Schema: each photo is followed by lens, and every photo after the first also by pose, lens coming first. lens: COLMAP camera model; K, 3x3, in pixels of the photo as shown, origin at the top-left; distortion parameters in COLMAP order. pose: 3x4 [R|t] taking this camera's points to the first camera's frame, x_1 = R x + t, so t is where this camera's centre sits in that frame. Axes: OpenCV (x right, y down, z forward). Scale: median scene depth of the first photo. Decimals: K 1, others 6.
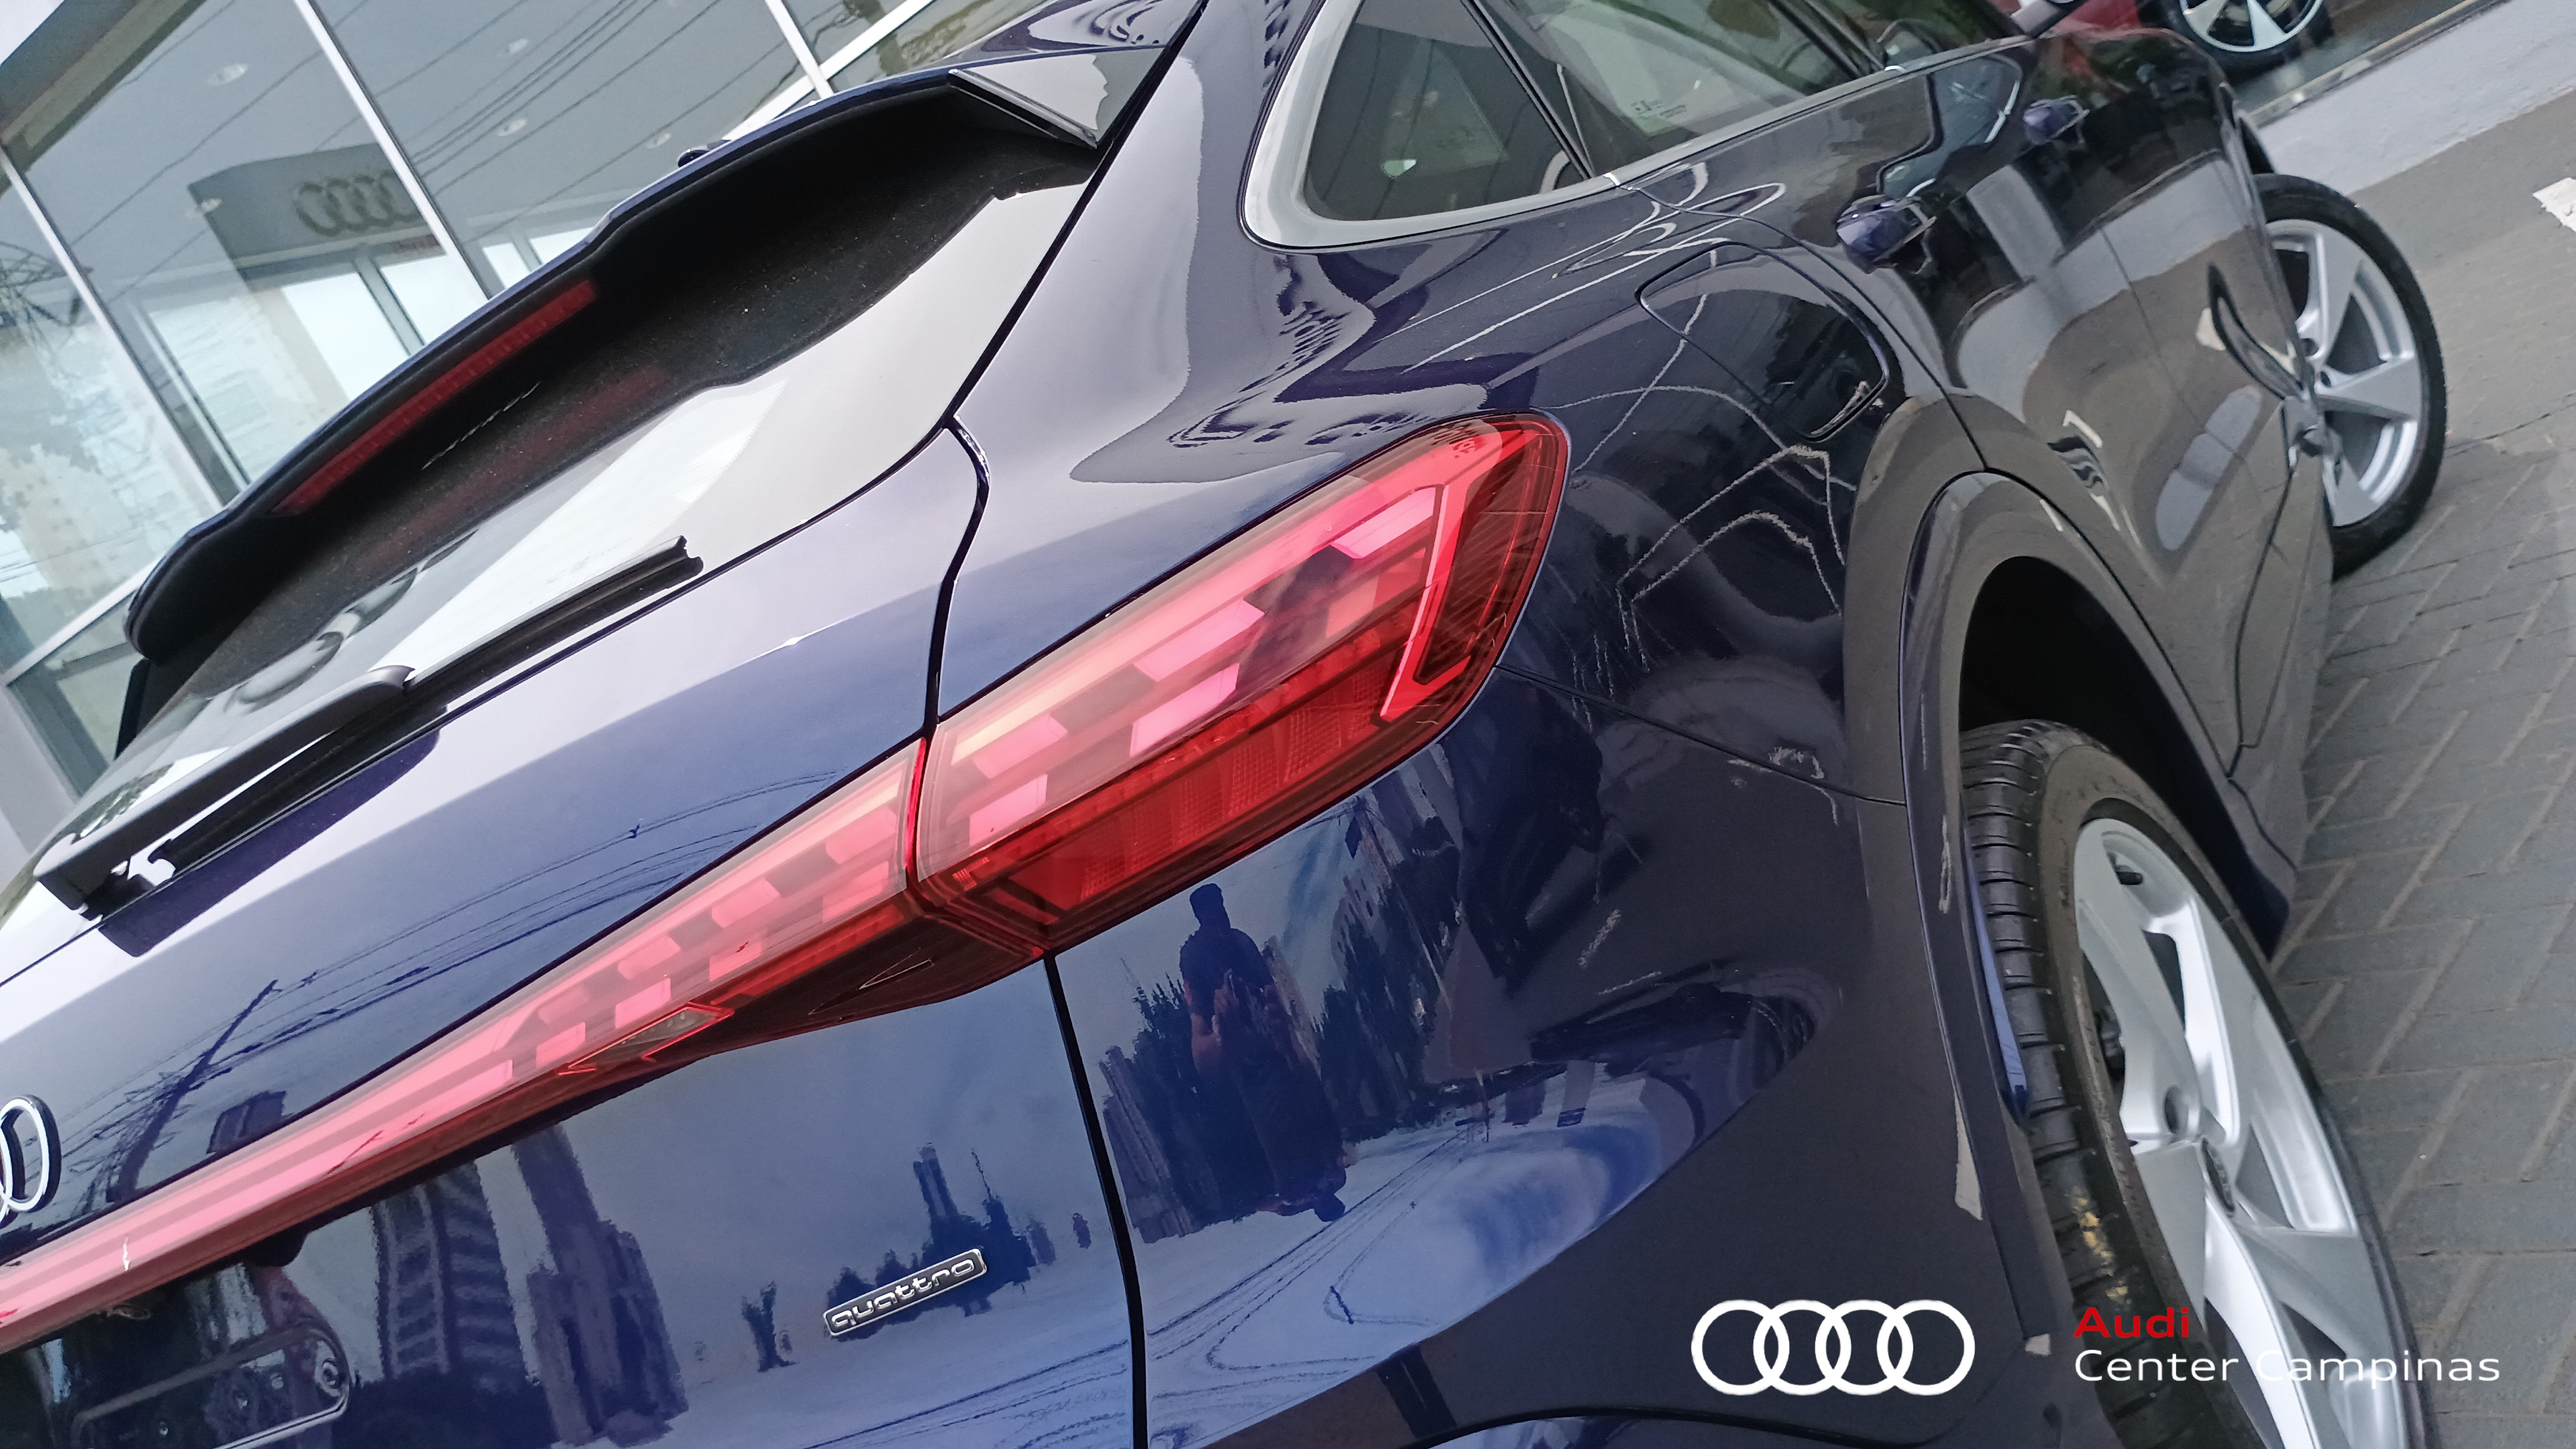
lens RADIAL K [[2249.2, 0, 1288.0], [0, 2249.2, 724.5], [0, 0, 1]] dist [0.012150, -0.009467]
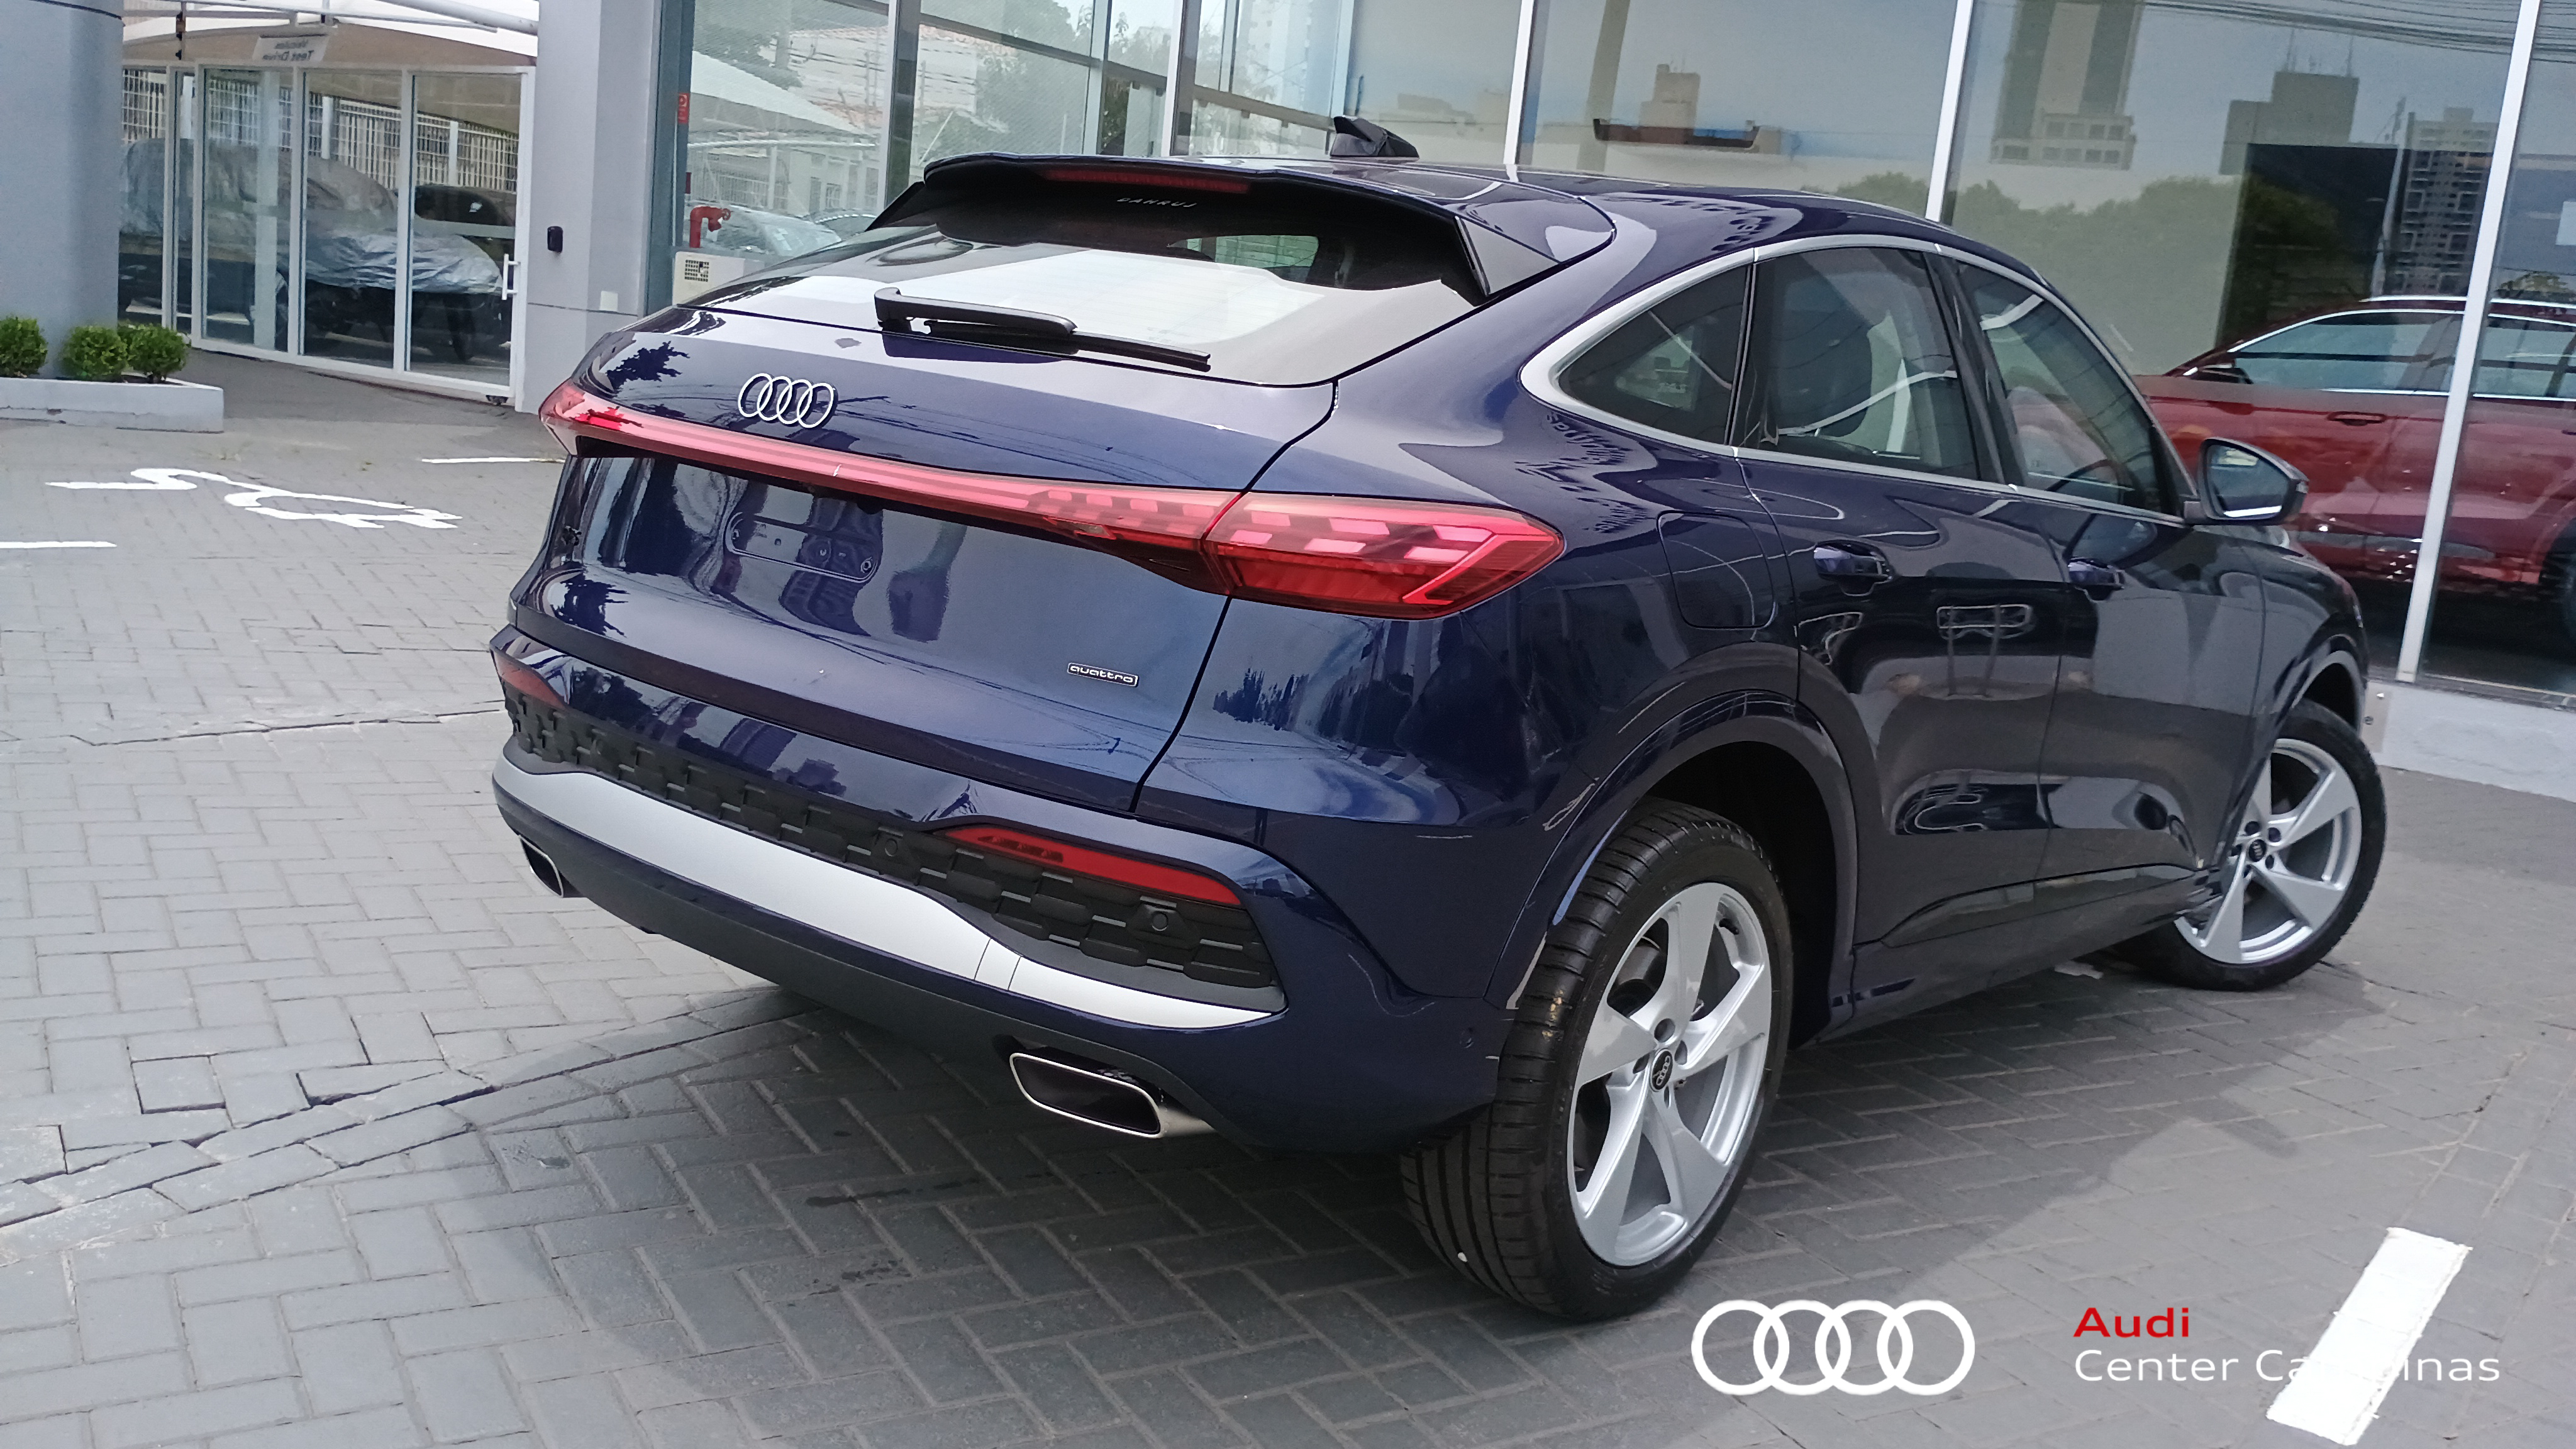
lens RADIAL K [[2249.2, 0, 1288.0], [0, 2249.2, 724.5], [0, 0, 1]] dist [0.012150, -0.009467]
pose [[0.801759, 0.591452, -0.085836, 0.221671], [-0.583129, 0.805636, 0.104455, -0.071450], [0.130932, -0.033695, 0.990819, -1.329061]]
